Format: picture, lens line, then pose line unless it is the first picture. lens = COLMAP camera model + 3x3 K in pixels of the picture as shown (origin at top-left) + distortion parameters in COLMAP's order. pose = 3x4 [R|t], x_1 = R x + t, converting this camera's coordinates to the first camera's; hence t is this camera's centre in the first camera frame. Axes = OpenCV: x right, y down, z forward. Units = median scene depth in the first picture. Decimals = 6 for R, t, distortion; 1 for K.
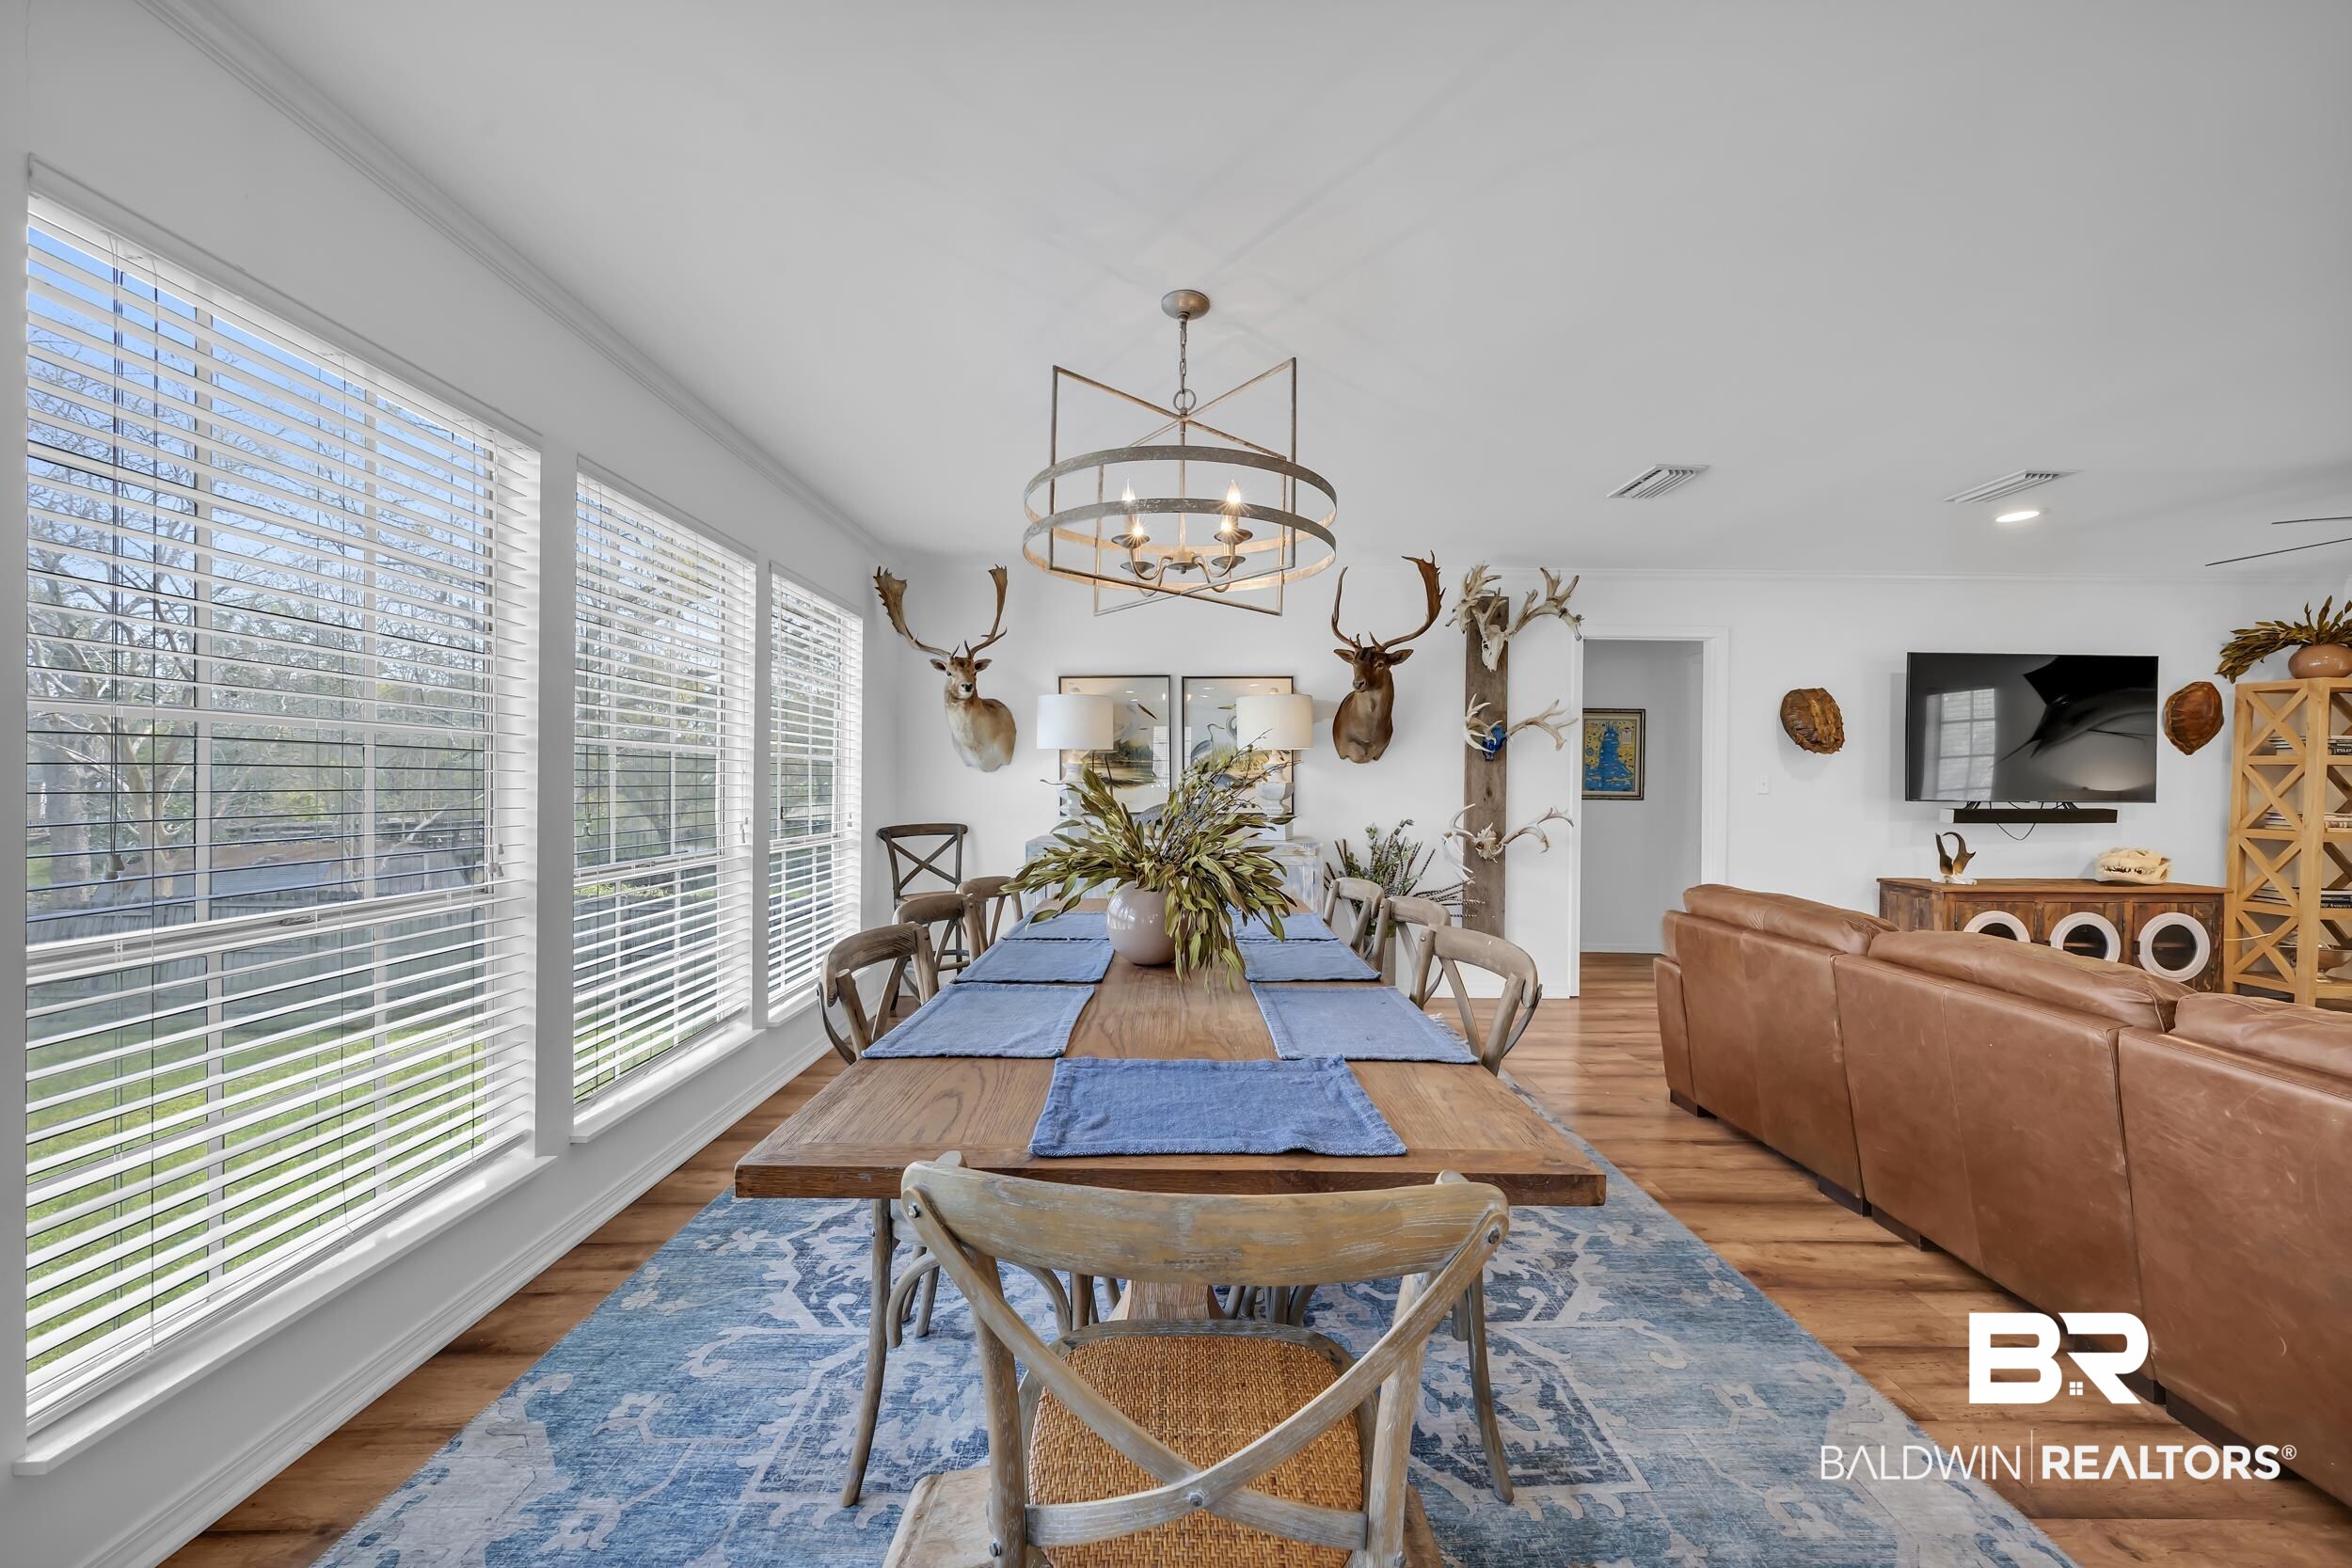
lens RADIAL K [[804.7, 0, 1186.1], [0, 804.7, 782.2], [0, 0, 1]] dist [-0.002318, -0.000169]
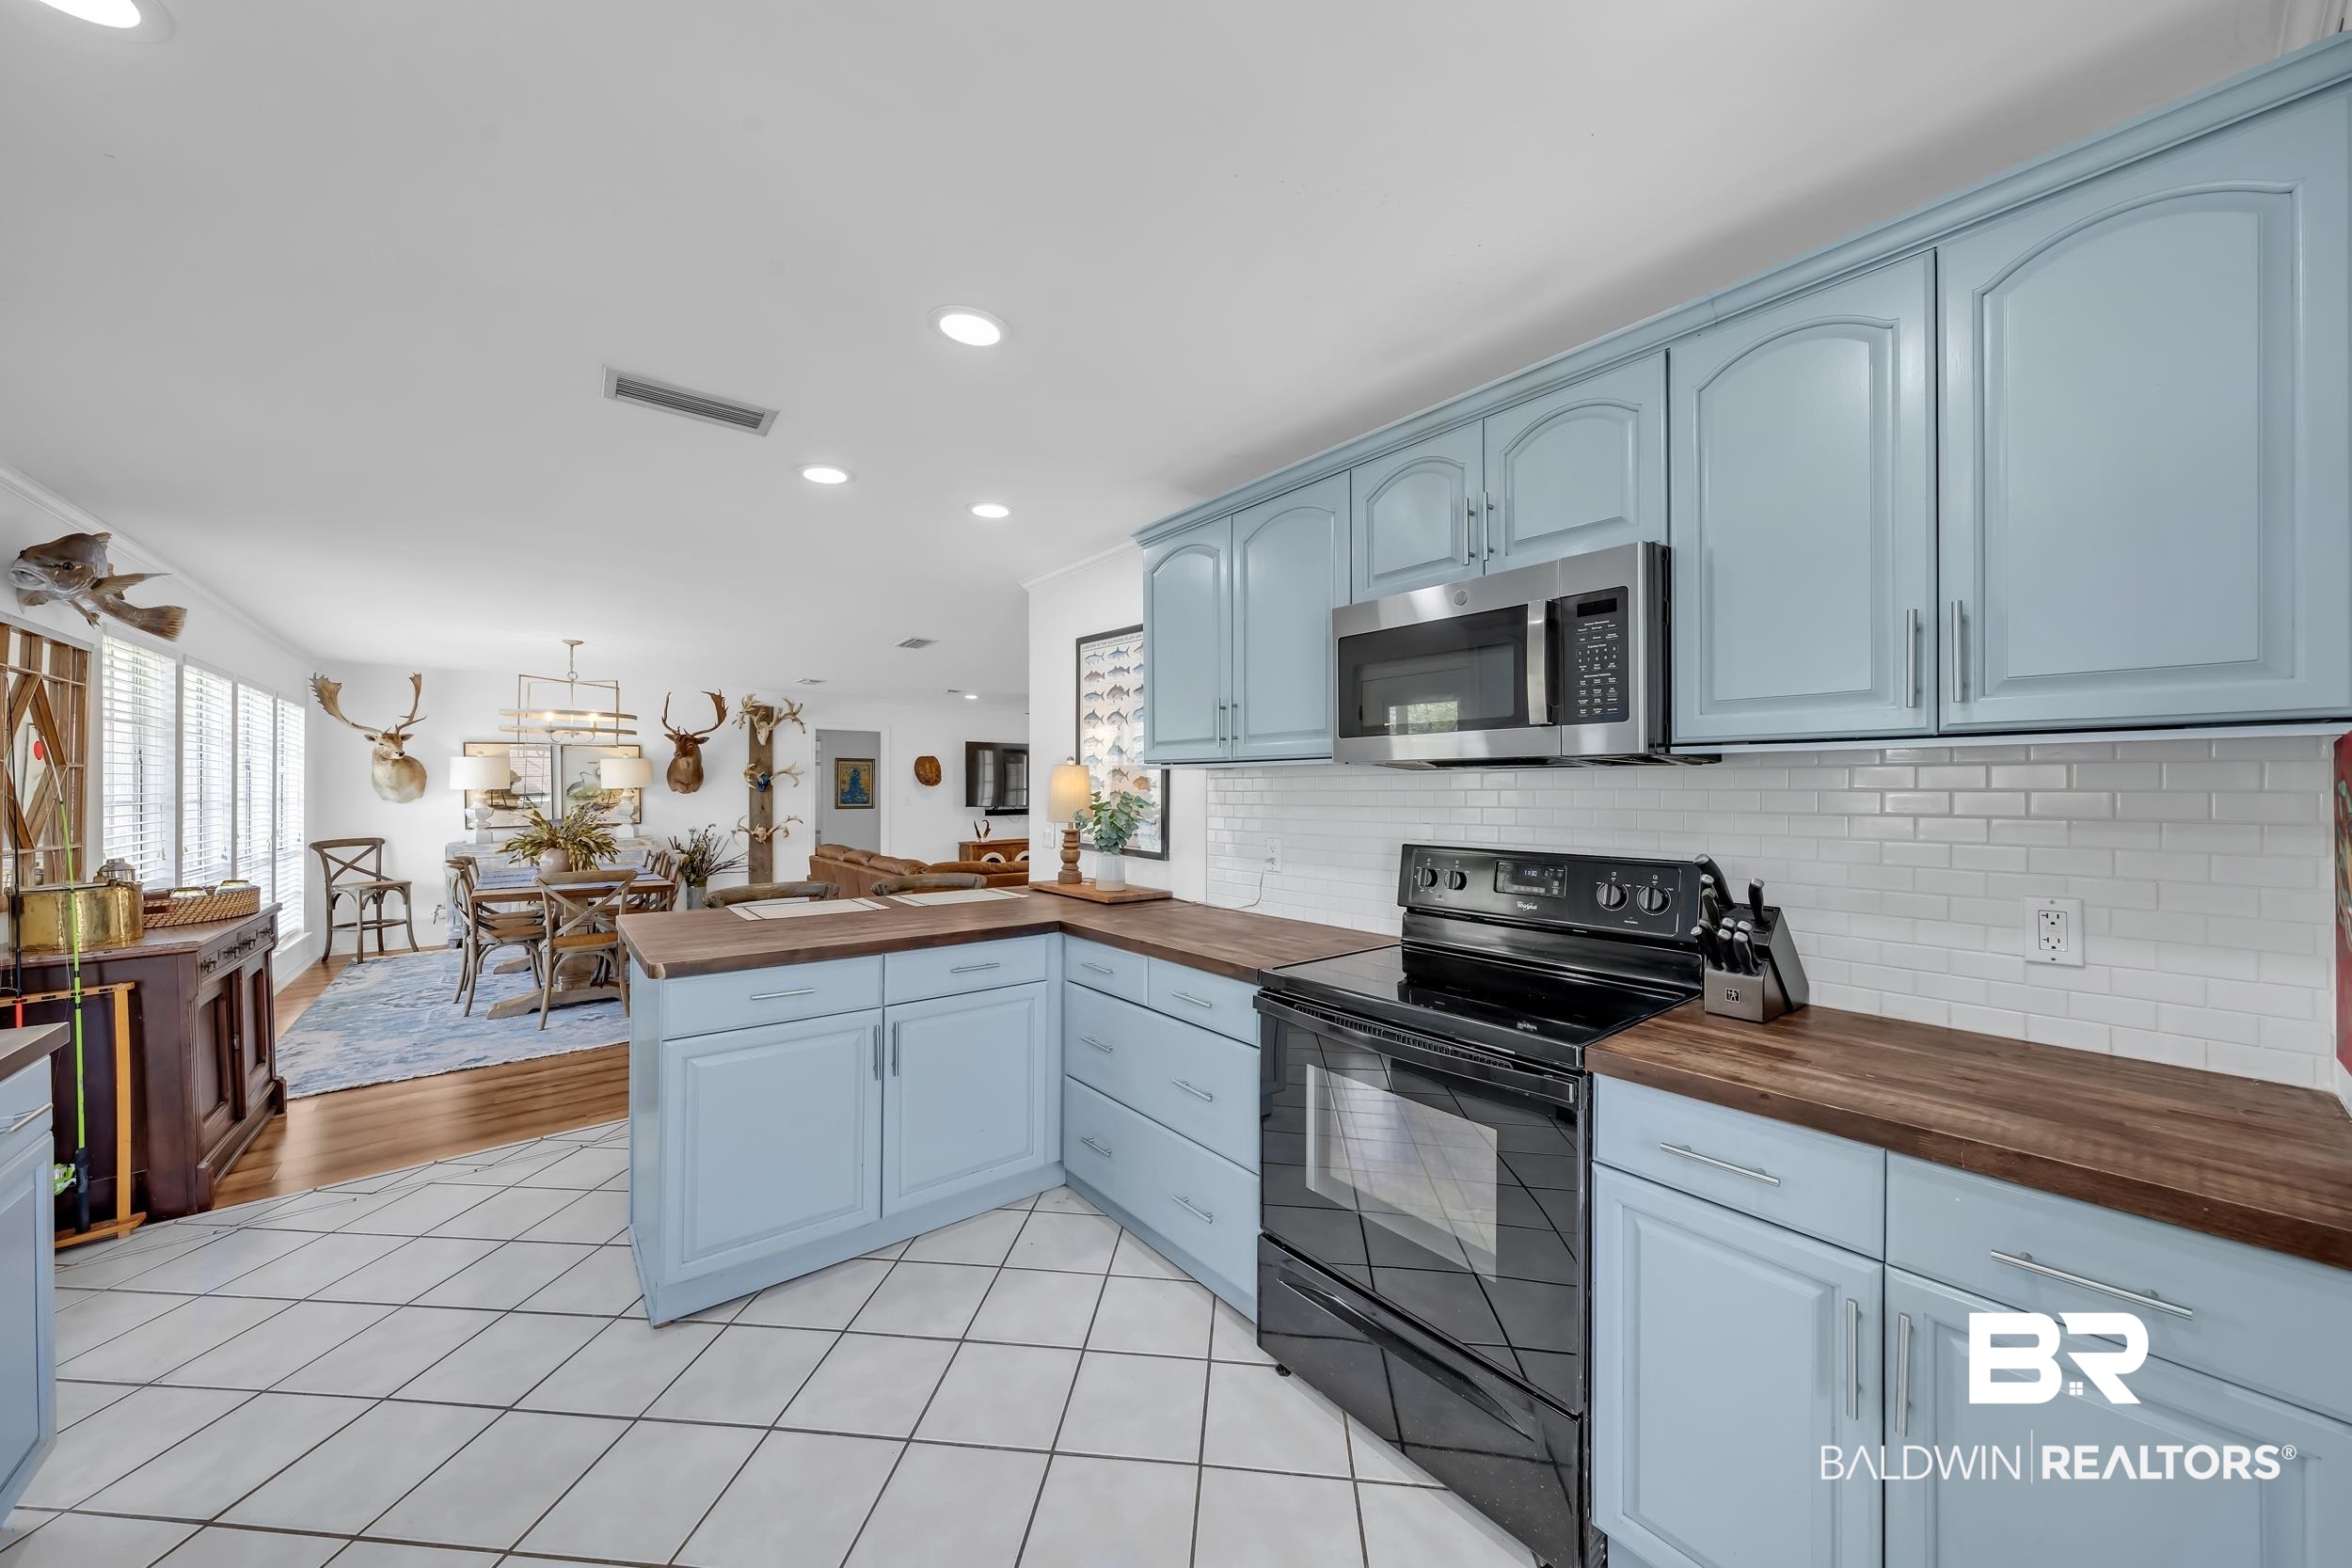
lens RADIAL K [[819.0, 0, 1183.9], [0, 819.0, 780.6], [0, 0, 1]] dist [-0.000706, 0.000032]
pose [[0.782260, -0.004595, 0.622935, -0.055718], [0.007778, 0.999967, -0.002392, -0.042512], [-0.622903, 0.006716, 0.782270, -1.220891]]
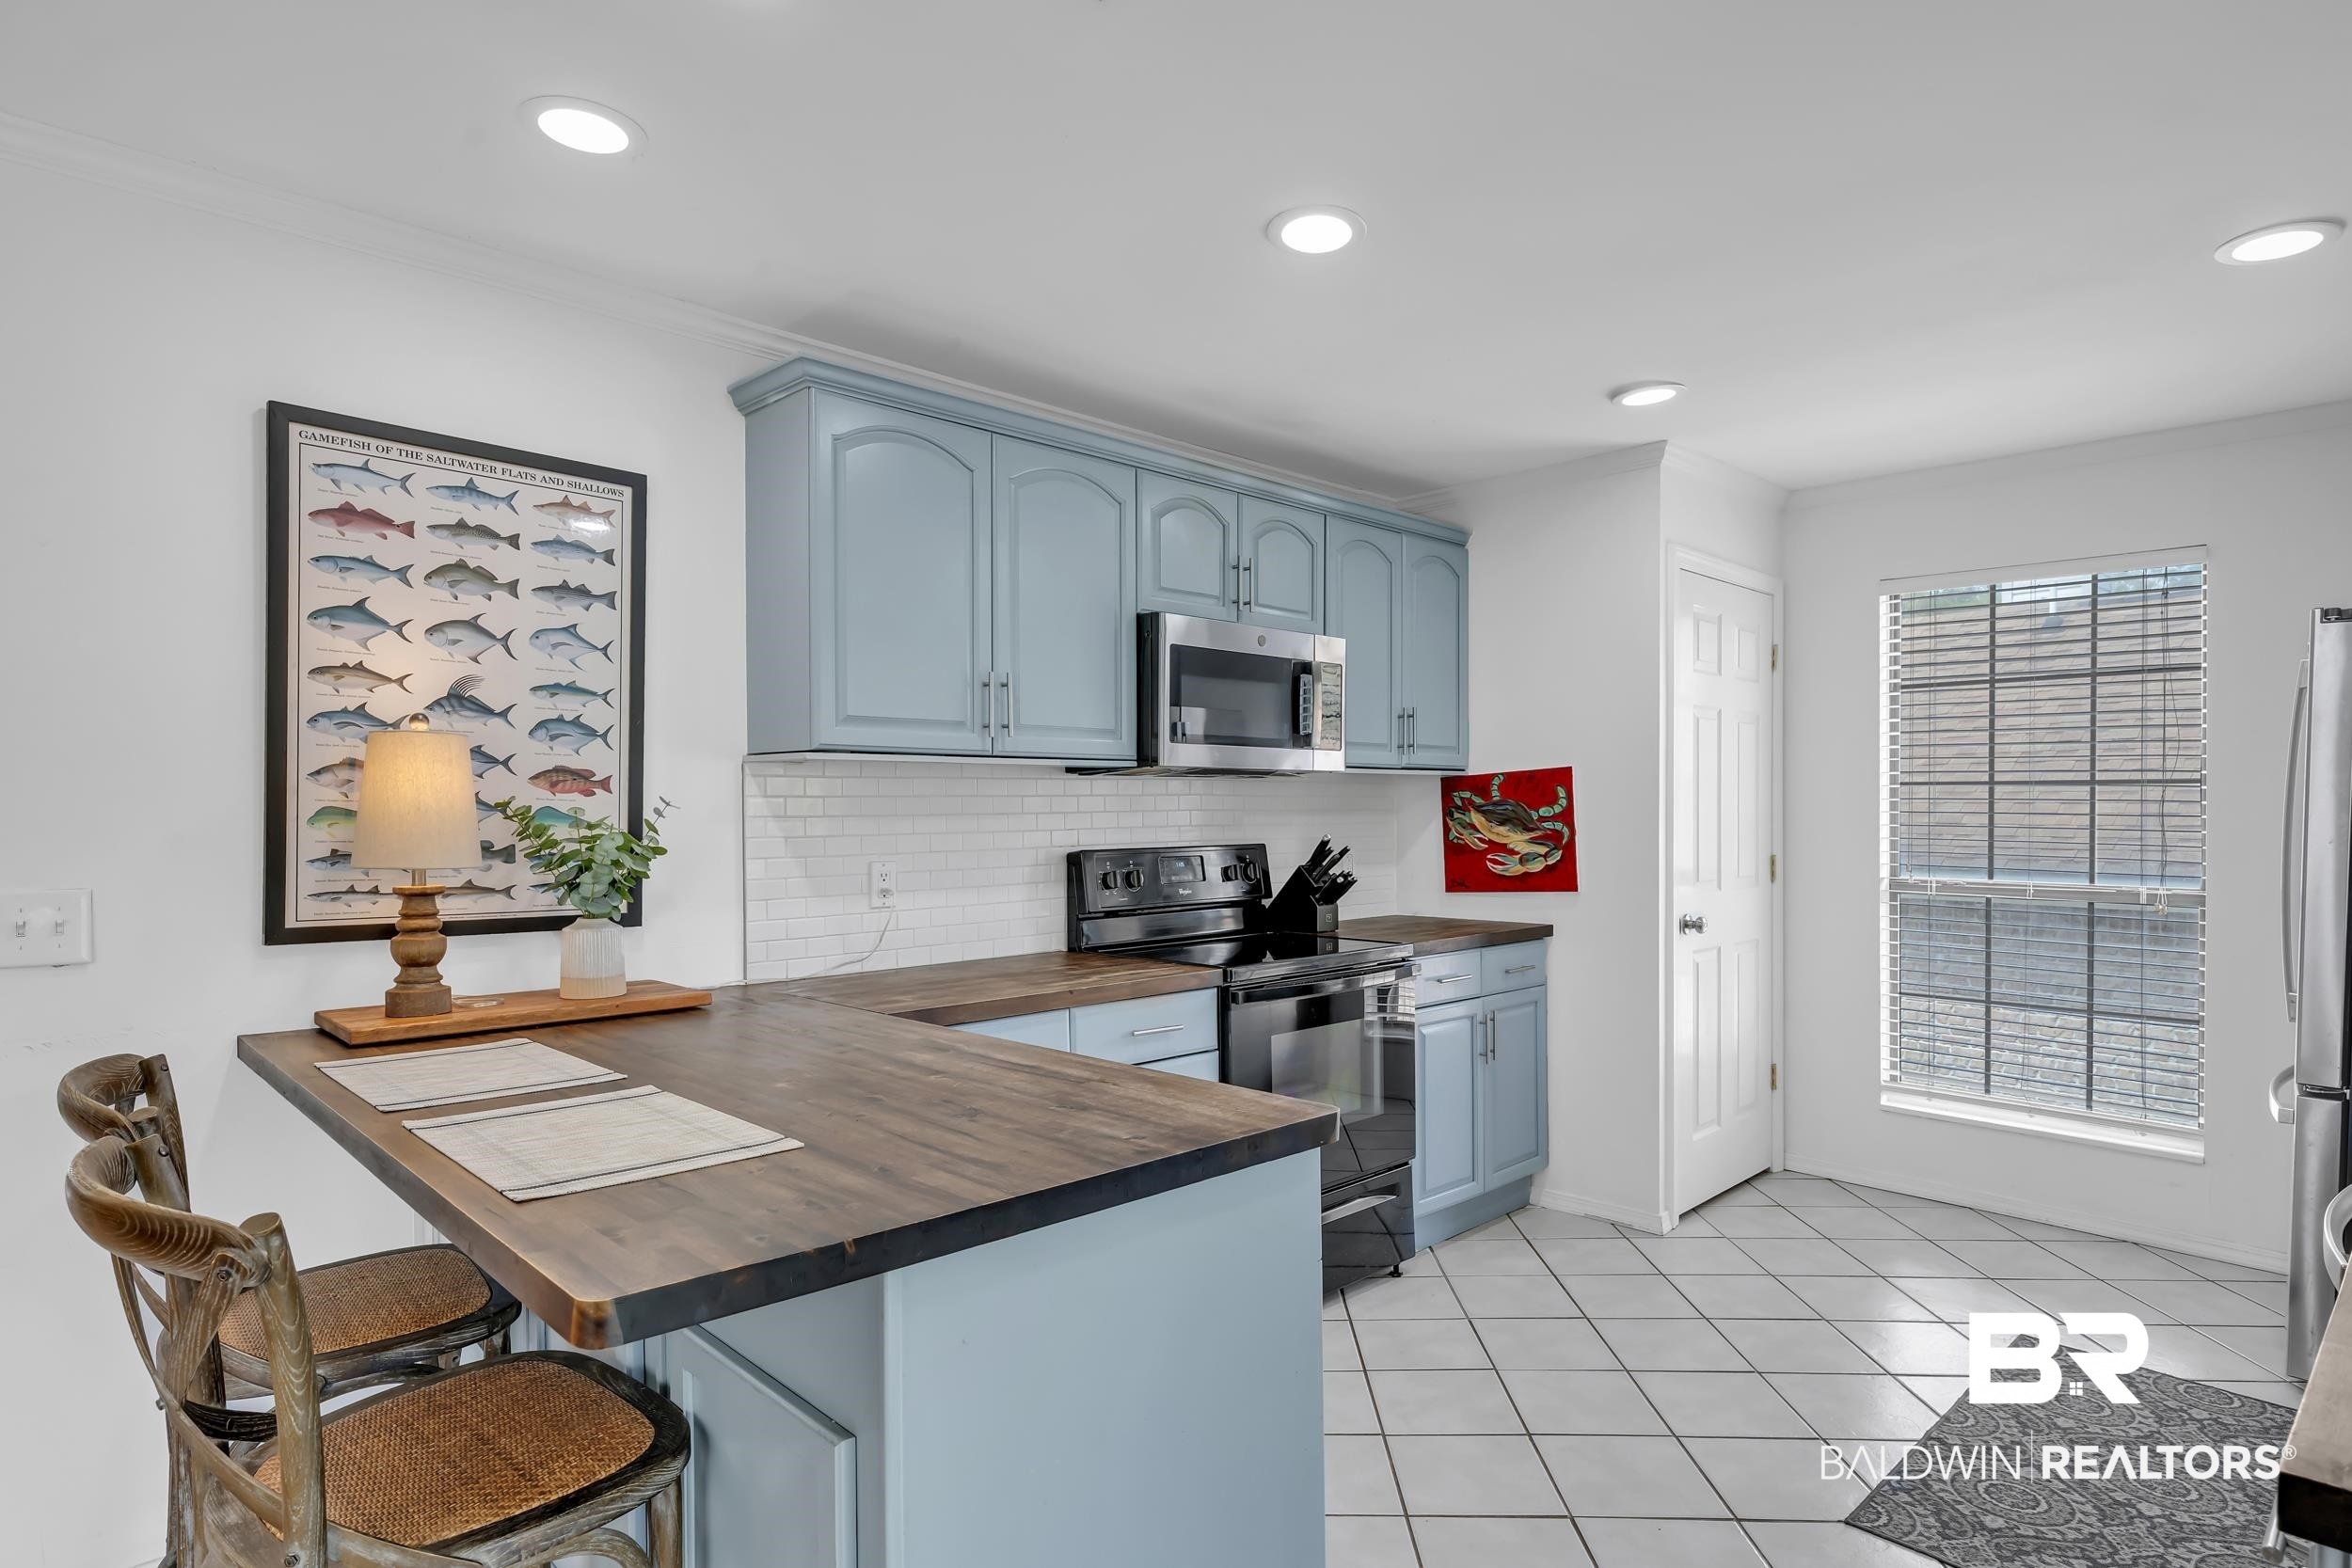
lens RADIAL K [[1274.9, 0, 1180.0], [0, 1274.9, 825.1], [0, 0, 1]] dist [0.012781, 0.000238]
pose [[-0.688221, -0.018620, 0.725262, -0.246281], [-0.004620, 0.999763, 0.021283, -0.034984], [-0.725486, 0.011297, -0.688144, -0.369451]]
